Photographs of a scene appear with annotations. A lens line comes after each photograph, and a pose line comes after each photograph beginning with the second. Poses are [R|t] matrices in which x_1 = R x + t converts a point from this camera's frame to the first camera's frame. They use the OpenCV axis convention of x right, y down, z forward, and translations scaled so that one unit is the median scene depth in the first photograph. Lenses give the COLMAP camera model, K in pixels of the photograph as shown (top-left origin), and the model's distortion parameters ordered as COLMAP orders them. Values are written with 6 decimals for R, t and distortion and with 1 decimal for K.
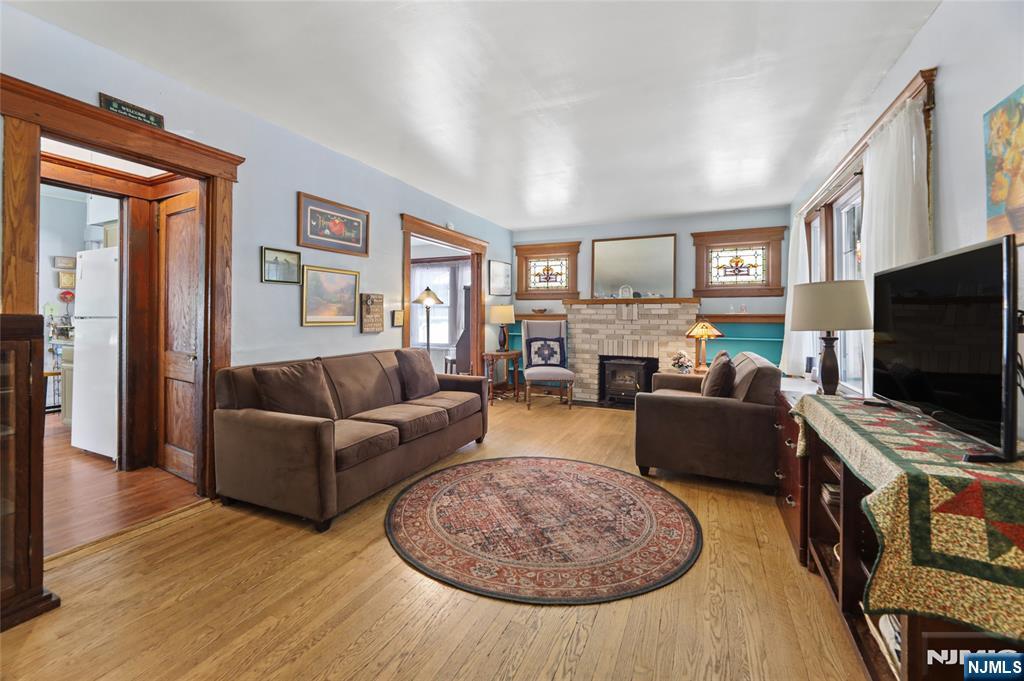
lens RADIAL K [[432.2, 0, 494.0], [0, 432.2, 314.7], [0, 0, 1]] dist [-0.000785, -0.000694]
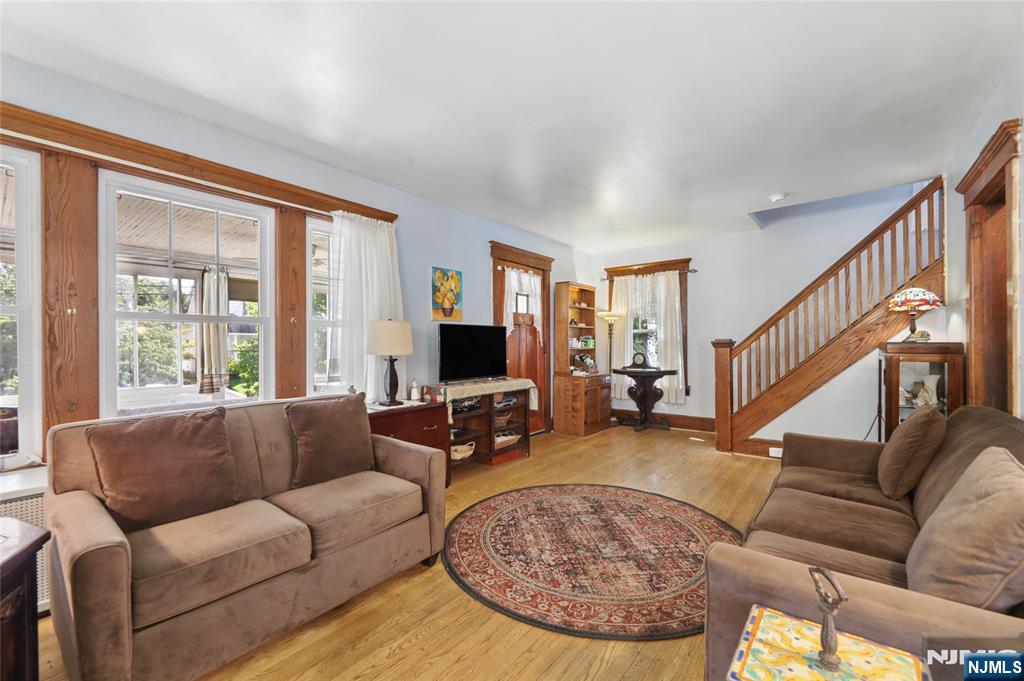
lens RADIAL K [[432.2, 0, 514.2], [0, 432.2, 343.8], [0, 0, 1]] dist [-0.000785, -0.000694]
pose [[-0.980388, 0.001424, 0.197072, 0.077594], [-0.000472, 0.999954, -0.009575, 0.013771], [-0.197077, -0.009481, -0.980342, 1.896911]]
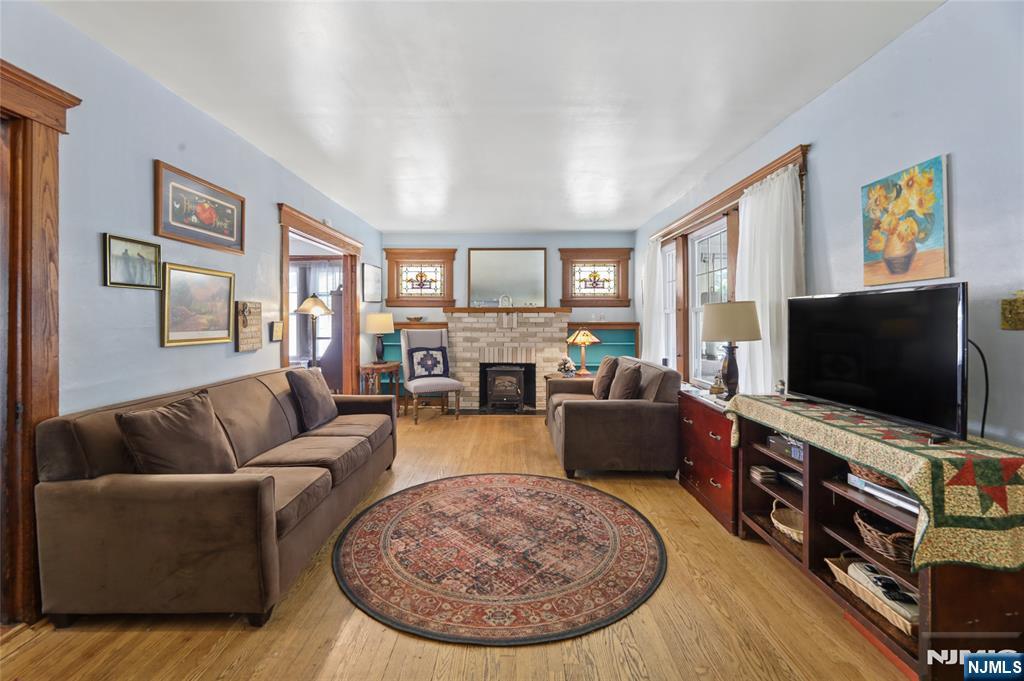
lens RADIAL K [[432.2, 0, 505.8], [0, 432.2, 321.7], [0, 0, 1]] dist [-0.000785, -0.000694]
pose [[0.906762, -0.005758, 0.421603, -0.271243], [0.002280, 0.999959, 0.008754, -0.024764], [-0.421636, -0.006976, 0.906738, 0.121163]]
